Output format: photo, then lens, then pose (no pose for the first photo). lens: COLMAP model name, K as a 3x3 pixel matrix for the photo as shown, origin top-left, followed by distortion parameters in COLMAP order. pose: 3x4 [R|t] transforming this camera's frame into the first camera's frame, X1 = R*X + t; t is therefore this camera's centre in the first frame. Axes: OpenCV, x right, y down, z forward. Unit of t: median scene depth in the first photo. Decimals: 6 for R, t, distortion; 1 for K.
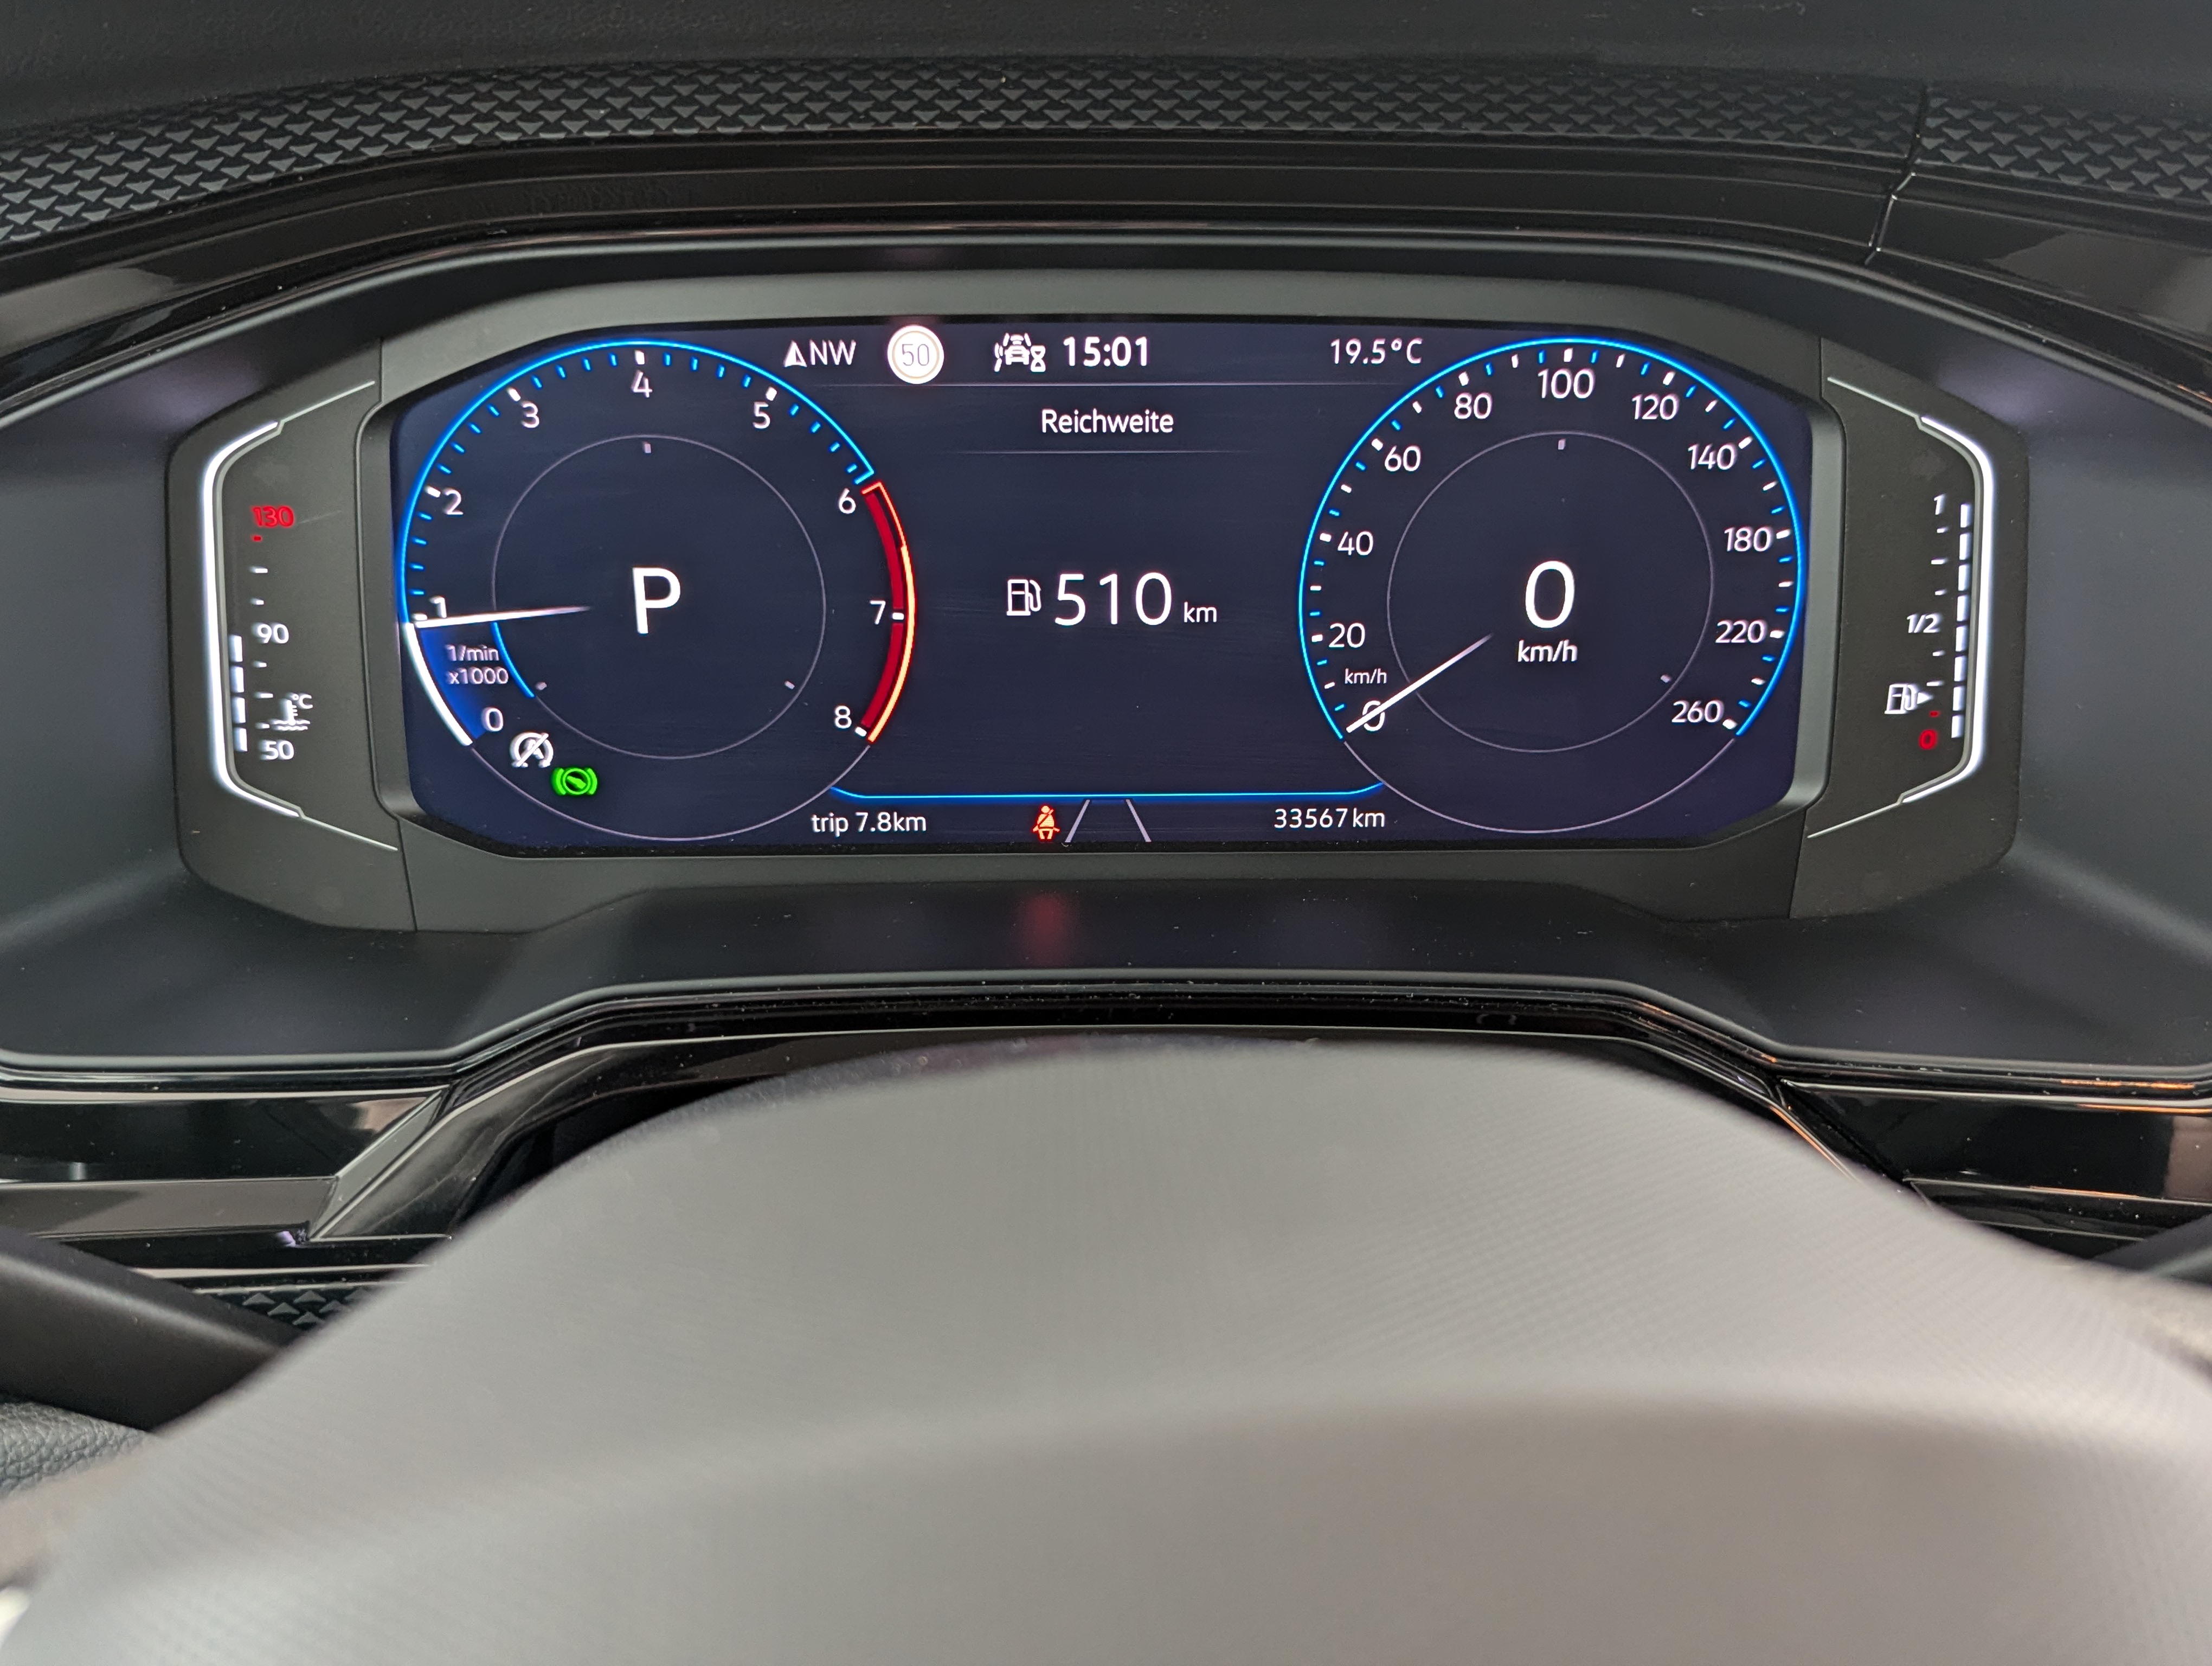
lens RADIAL K [[2041.7, 0, 1106.0], [0, 2041.7, 833.0], [0, 0, 1]] dist [0.012987, -0.009468]
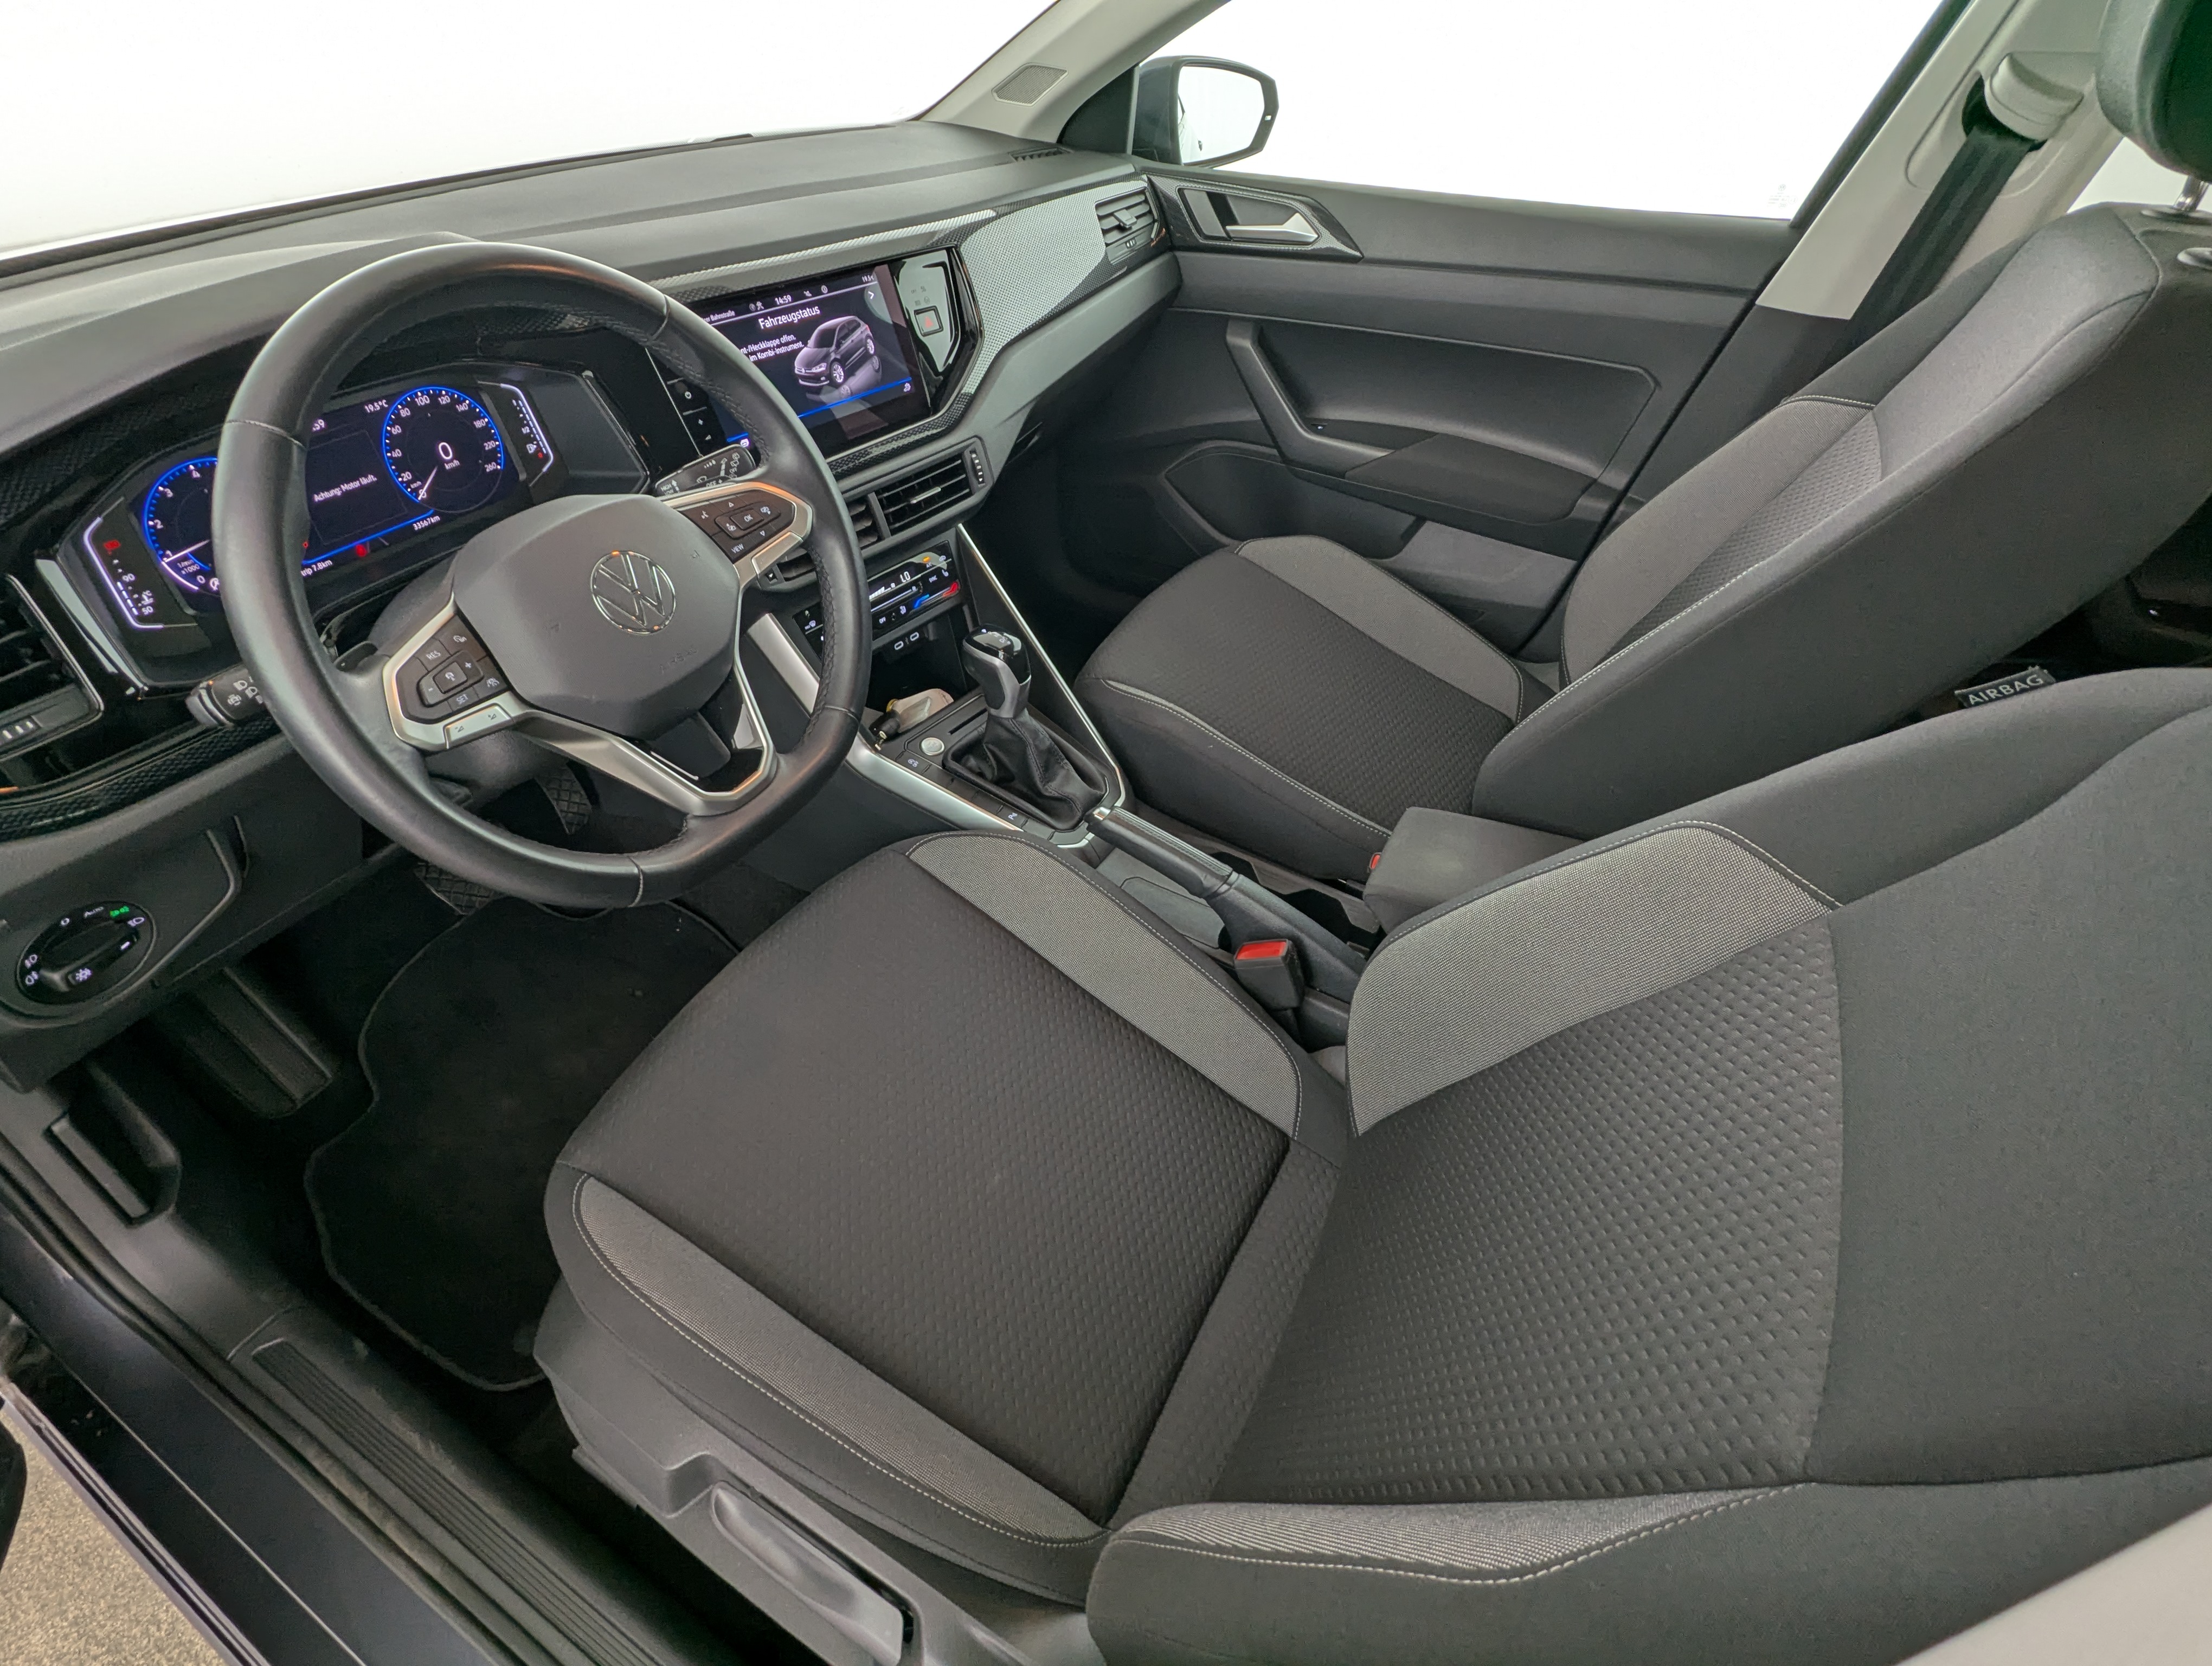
lens RADIAL K [[1049.4, 0, 1106.0], [0, 1049.4, 833.0], [0, 0, 1]] dist [-0.001689, -0.000686]
pose [[0.510412, -0.563714, 0.649390, -0.967925], [0.357934, 0.825909, 0.435613, 0.084249], [-0.781897, 0.010097, 0.623326, -1.464621]]
